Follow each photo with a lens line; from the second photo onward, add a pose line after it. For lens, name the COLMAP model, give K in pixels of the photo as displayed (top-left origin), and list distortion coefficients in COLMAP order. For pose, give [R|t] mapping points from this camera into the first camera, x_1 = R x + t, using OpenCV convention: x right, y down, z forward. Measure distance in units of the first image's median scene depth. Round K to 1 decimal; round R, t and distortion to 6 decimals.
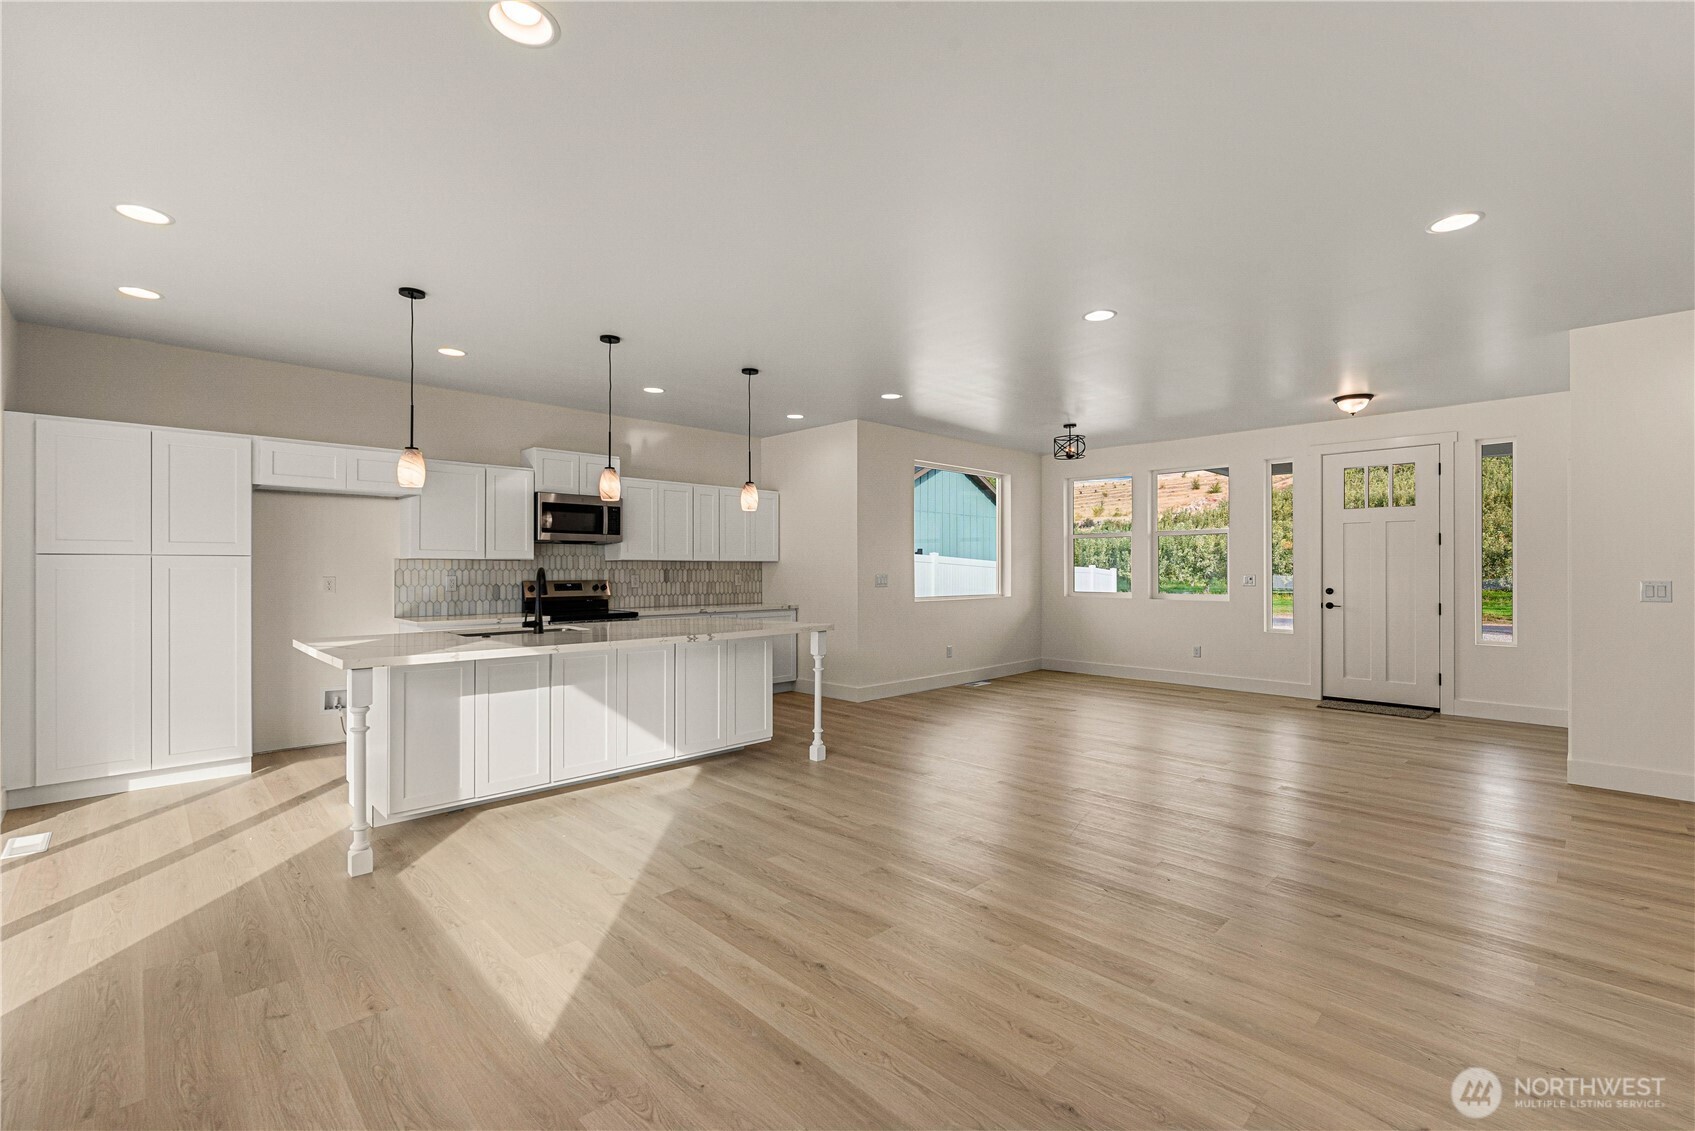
lens RADIAL K [[741.2, 0, 850.6], [0, 741.2, 565.7], [0, 0, 1]] dist [0.004816, -0.000901]
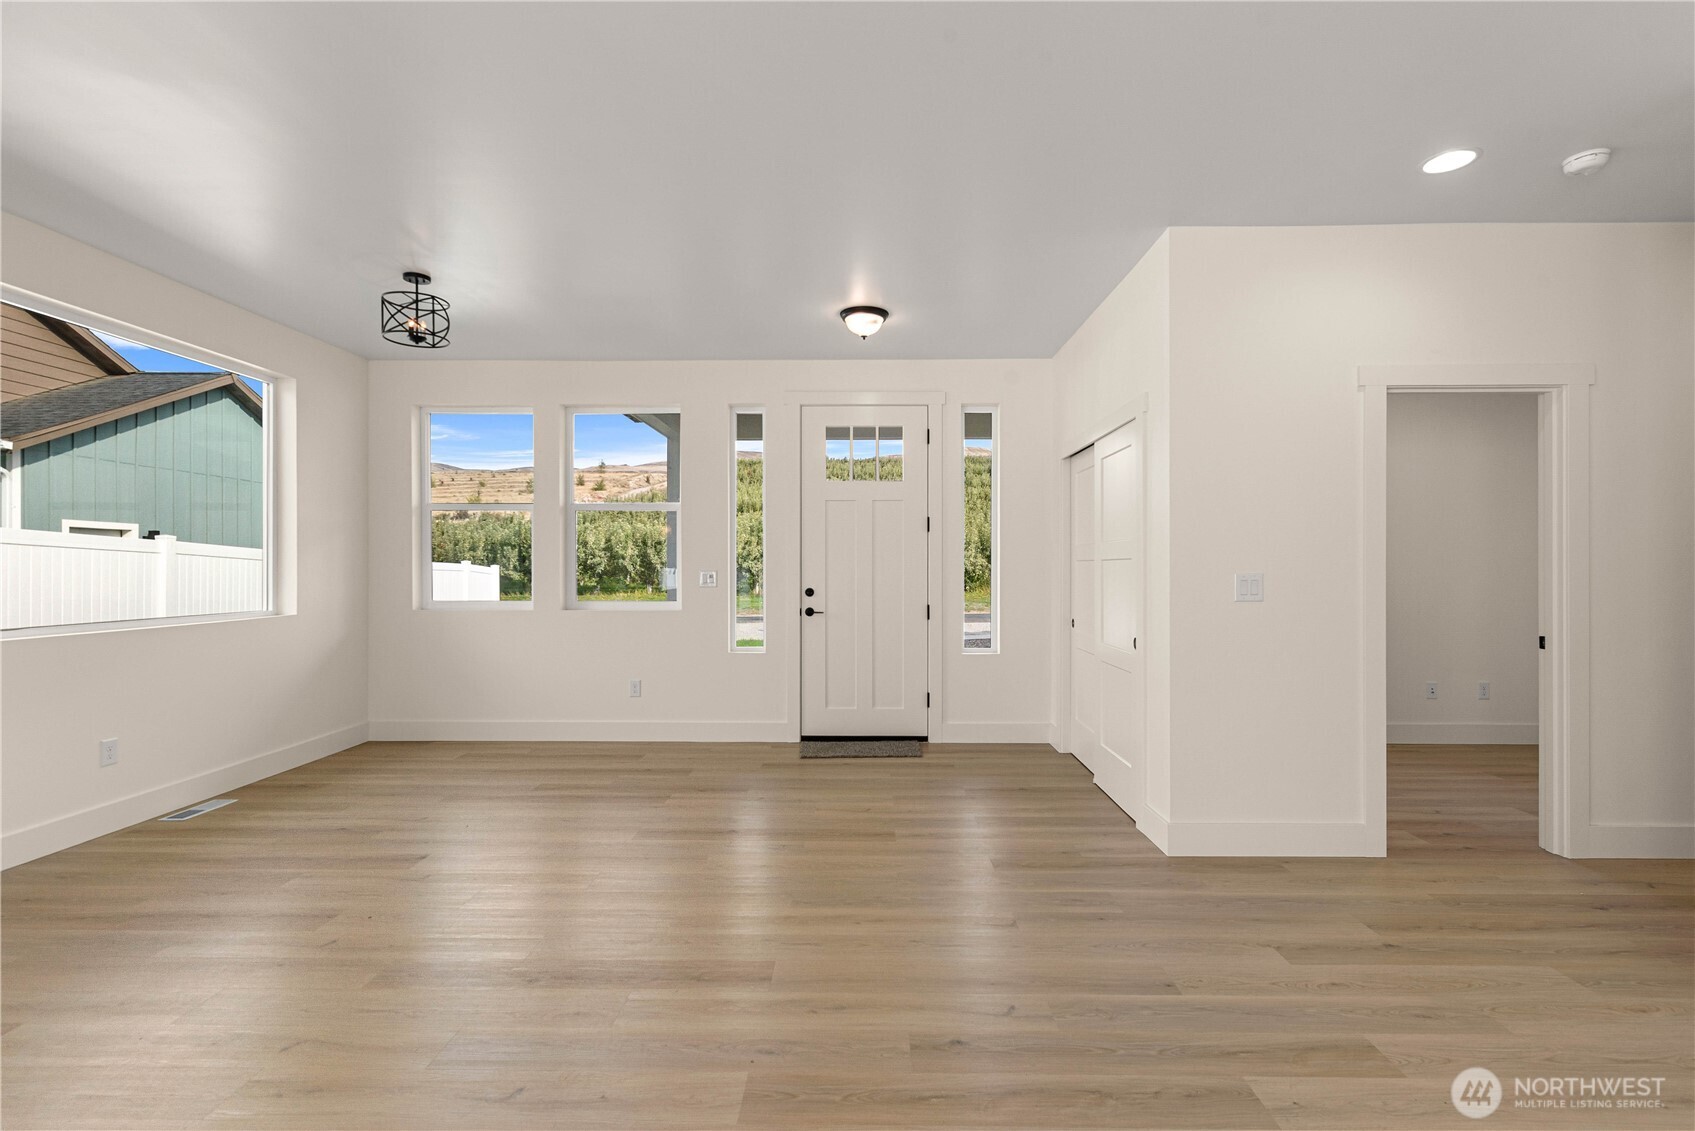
lens RADIAL K [[765.4, 0, 854.9], [0, 765.4, 566.5], [0, 0, 1]] dist [0.011638, -0.003025]
pose [[0.708595, 0.000457, 0.705616, 0.143009], [-0.002237, 0.999996, 0.001599, 0.007551], [-0.705612, -0.002711, 0.708593, 0.433843]]
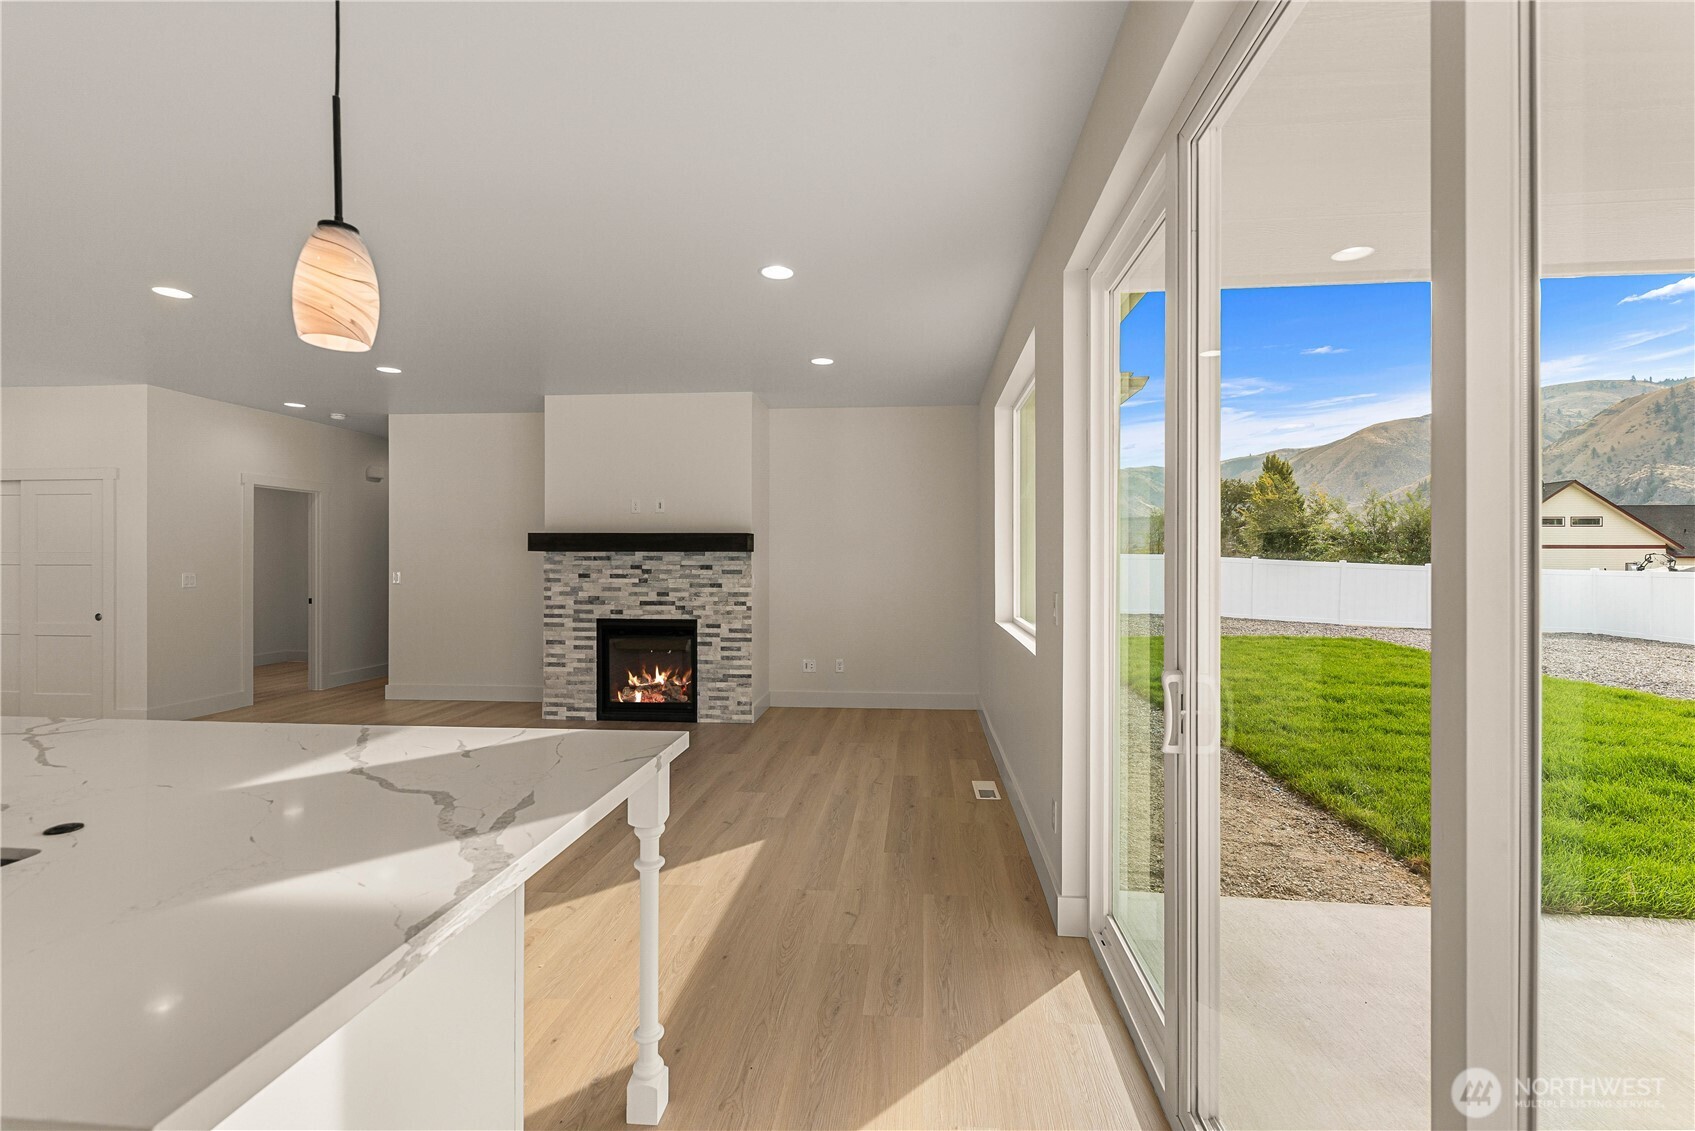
lens RADIAL K [[741.2, 0, 859.6], [0, 741.2, 559.2], [0, 0, 1]] dist [0.004816, -0.000901]
pose [[-0.657867, -0.000875, 0.753134, -0.554996], [-0.006051, 0.999973, -0.004123, -0.006634], [-0.753110, -0.007270, -0.657854, 0.582080]]
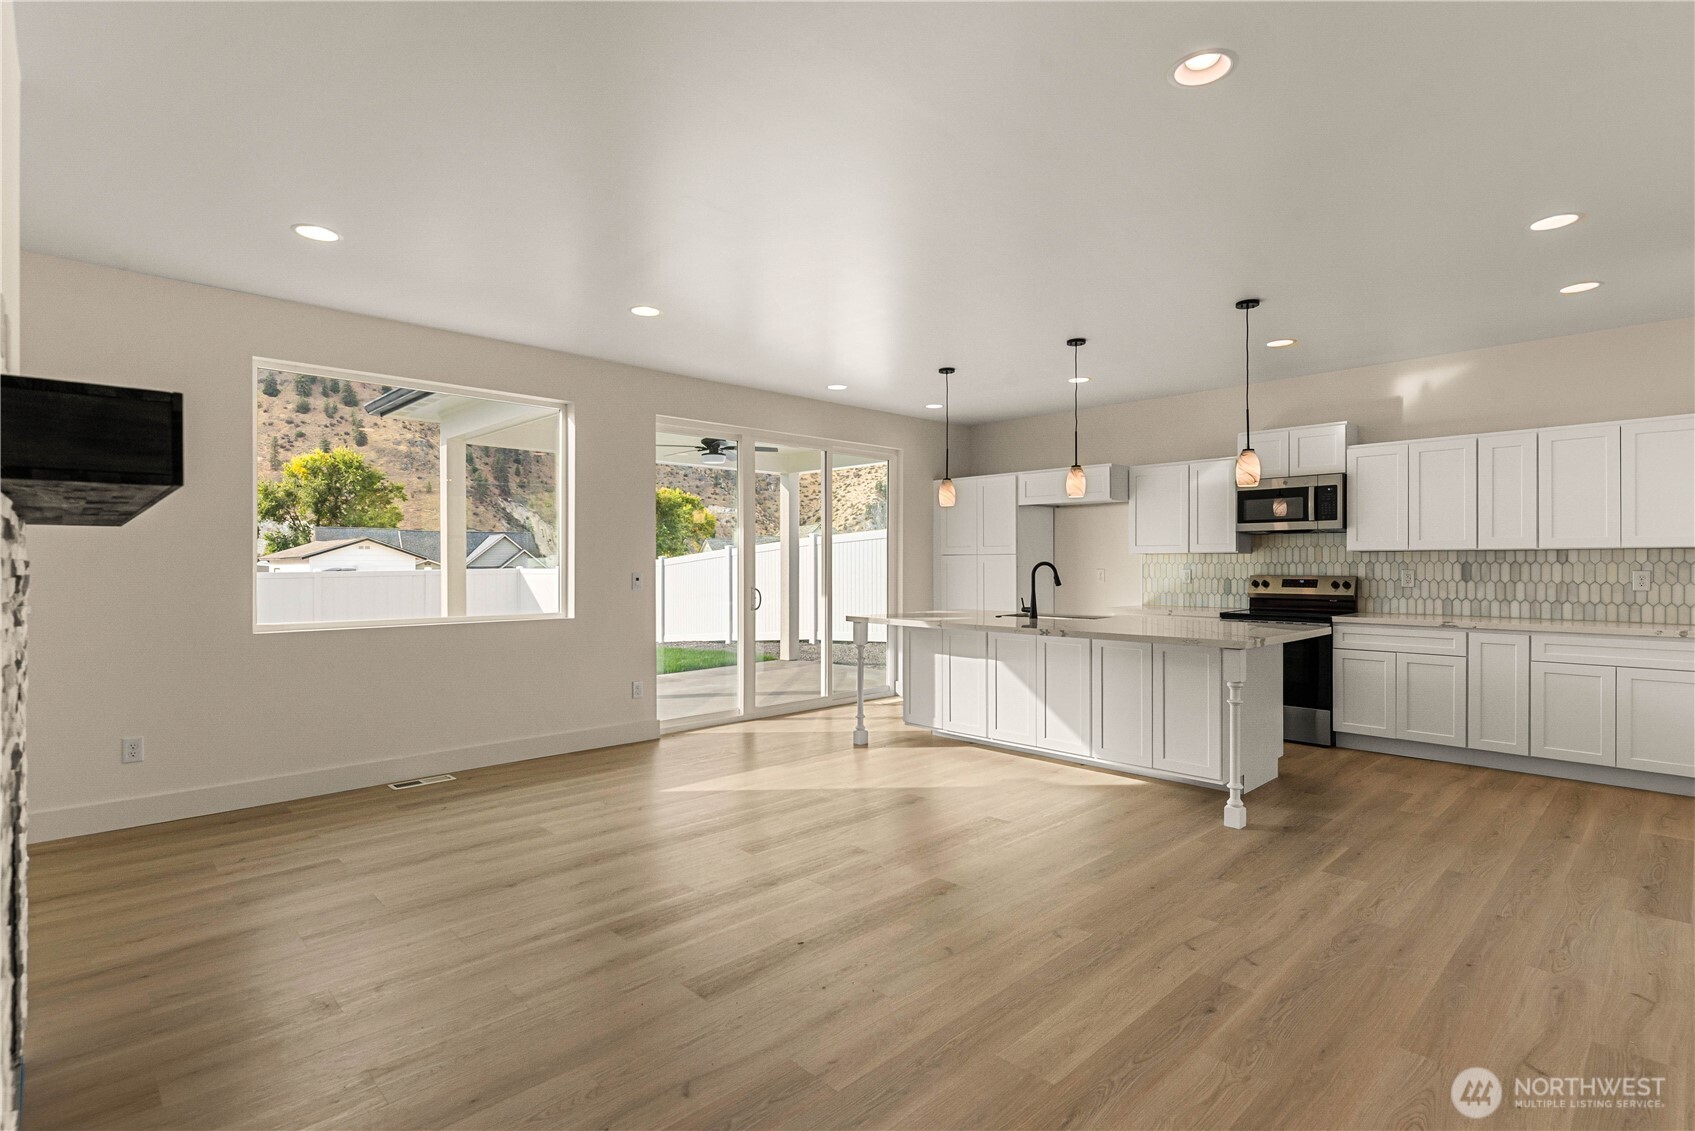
lens RADIAL K [[812.8, 0, 853.1], [0, 812.8, 565.8], [0, 0, 1]] dist [0.005531, 0.001792]
pose [[-0.000316, 0.003132, -0.999995, 0.543011], [0.006541, 0.999974, 0.003130, 0.001853], [0.999979, -0.006540, -0.000337, 0.454880]]
